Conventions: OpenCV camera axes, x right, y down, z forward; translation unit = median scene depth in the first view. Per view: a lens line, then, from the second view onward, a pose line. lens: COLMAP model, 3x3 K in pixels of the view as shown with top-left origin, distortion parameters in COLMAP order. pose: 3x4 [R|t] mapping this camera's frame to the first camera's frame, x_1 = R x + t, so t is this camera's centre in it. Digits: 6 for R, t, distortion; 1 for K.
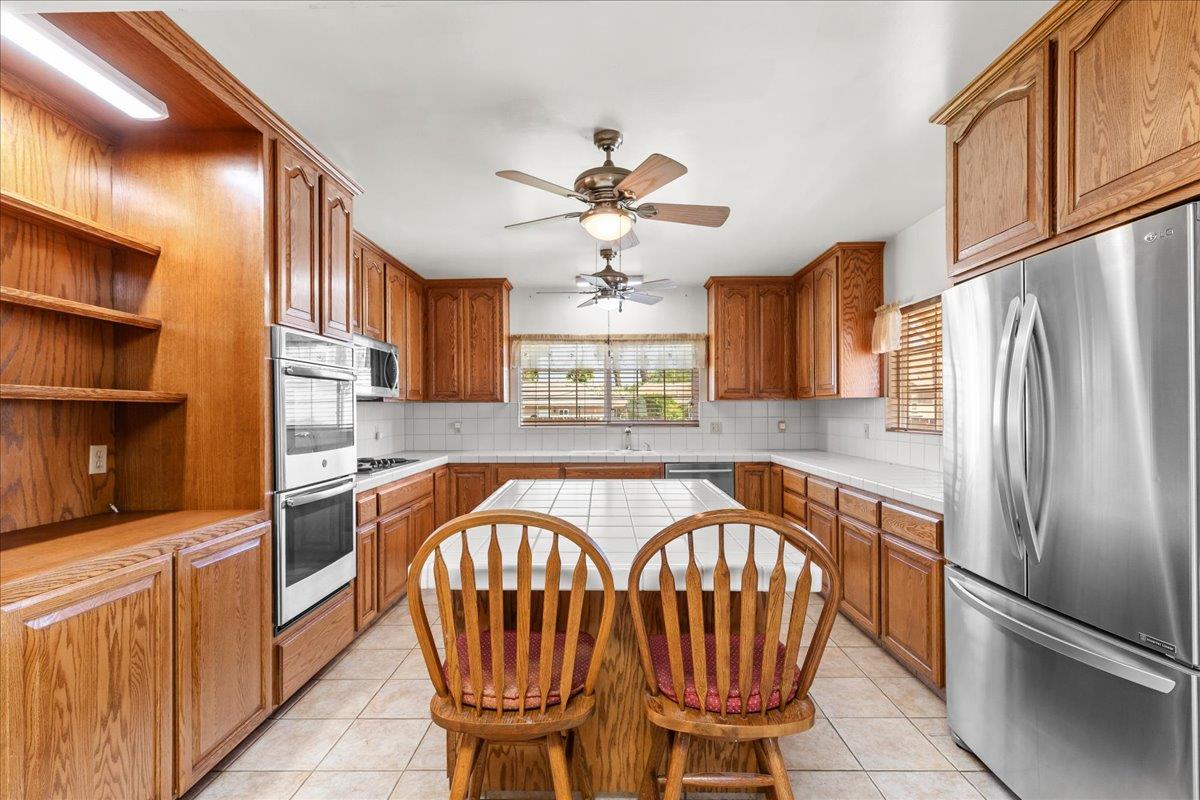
lens RADIAL K [[537.6, 0, 600.2], [0, 537.6, 410.6], [0, 0, 1]] dist [0.001804, 0.000051]
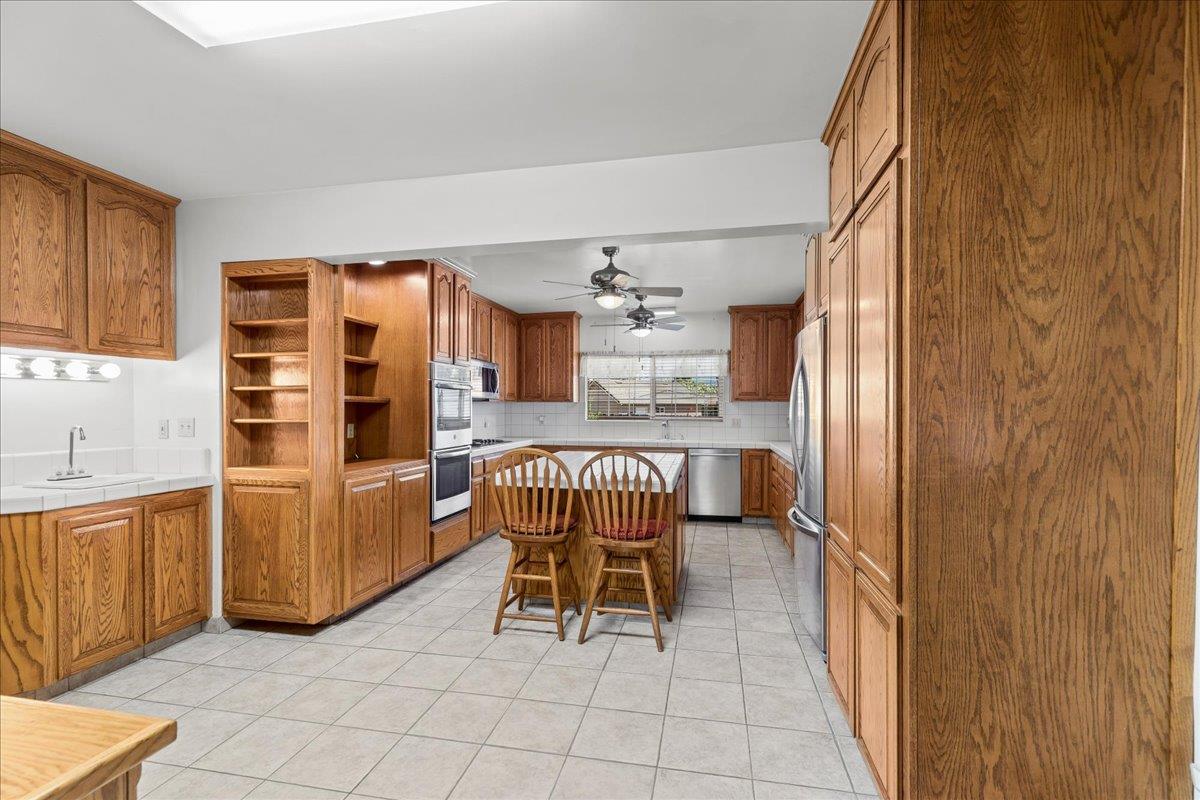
lens RADIAL K [[545.0, 0, 606.1], [0, 545.0, 404.9], [0, 0, 1]] dist [0.001150, 0.000094]
pose [[0.982614, 0.006719, -0.185540, 0.274165], [-0.007808, 0.999956, -0.005140, -0.002294], [0.185498, 0.006499, 0.982623, -0.596365]]
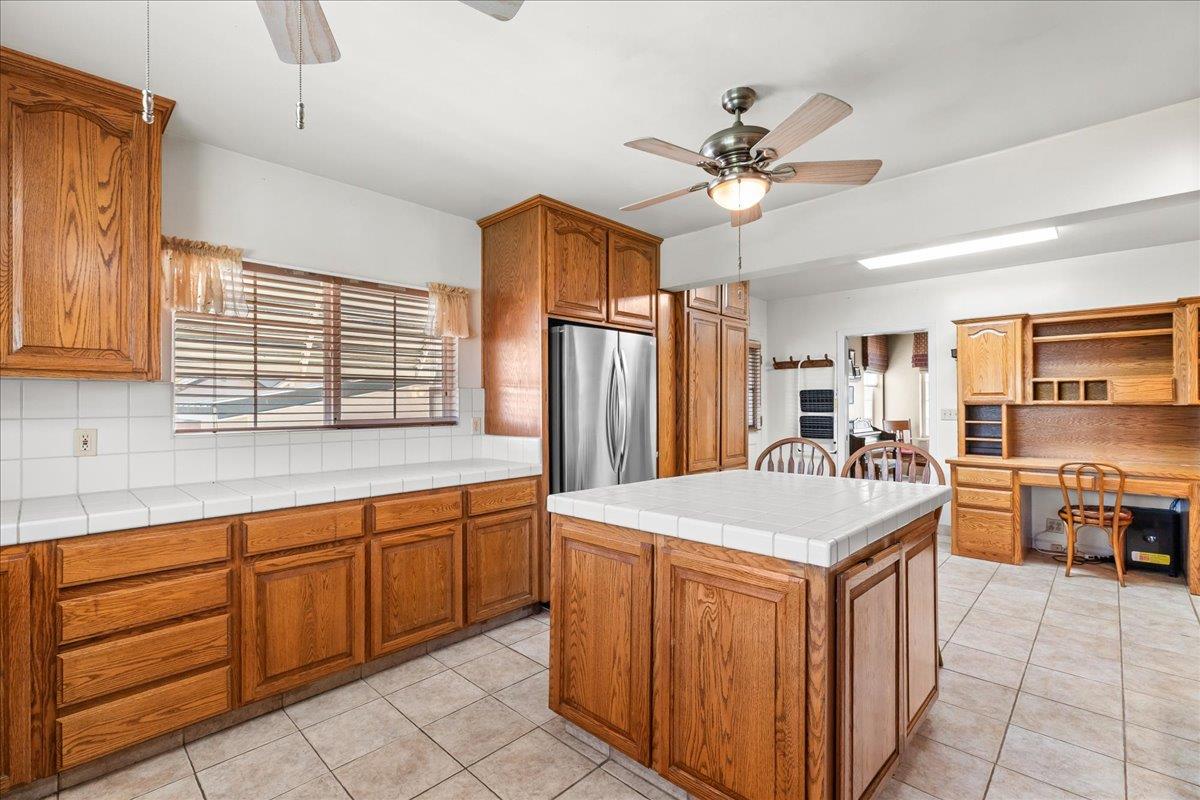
lens RADIAL K [[532.4, 0, 600.3], [0, 532.4, 403.0], [0, 0, 1]] dist [0.010225, 0.000235]
pose [[-0.730152, 0.005187, 0.683266, -0.353486], [0.007991, 0.999968, 0.000947, -0.001529], [-0.683238, 0.006151, -0.730169, 1.526319]]
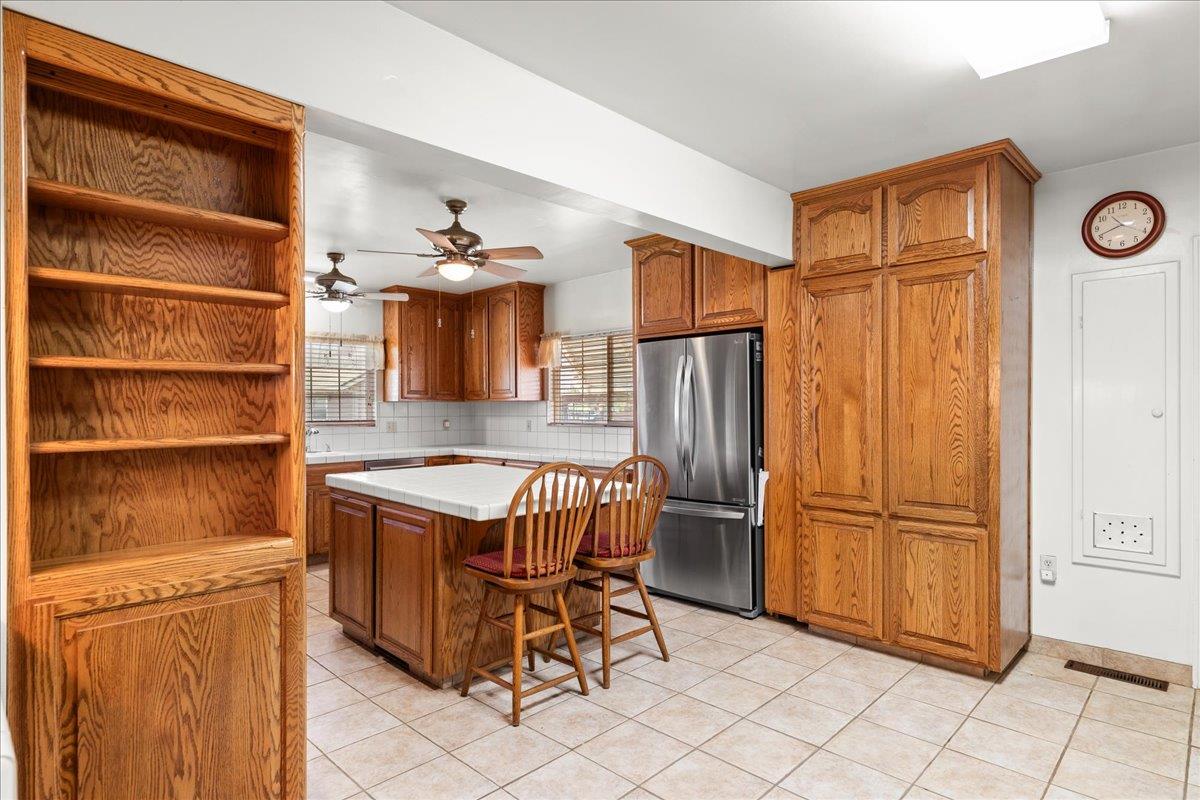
lens RADIAL K [[639.6, 0, 600.0], [0, 639.6, 400.0], [0, 0, 1]] dist [-0.000782, -0.000149]
pose [[0.690358, 0.013011, 0.723351, -0.737636], [-0.000267, 0.999843, -0.017730, 0.002976], [-0.723468, 0.012046, 0.690253, -0.283503]]
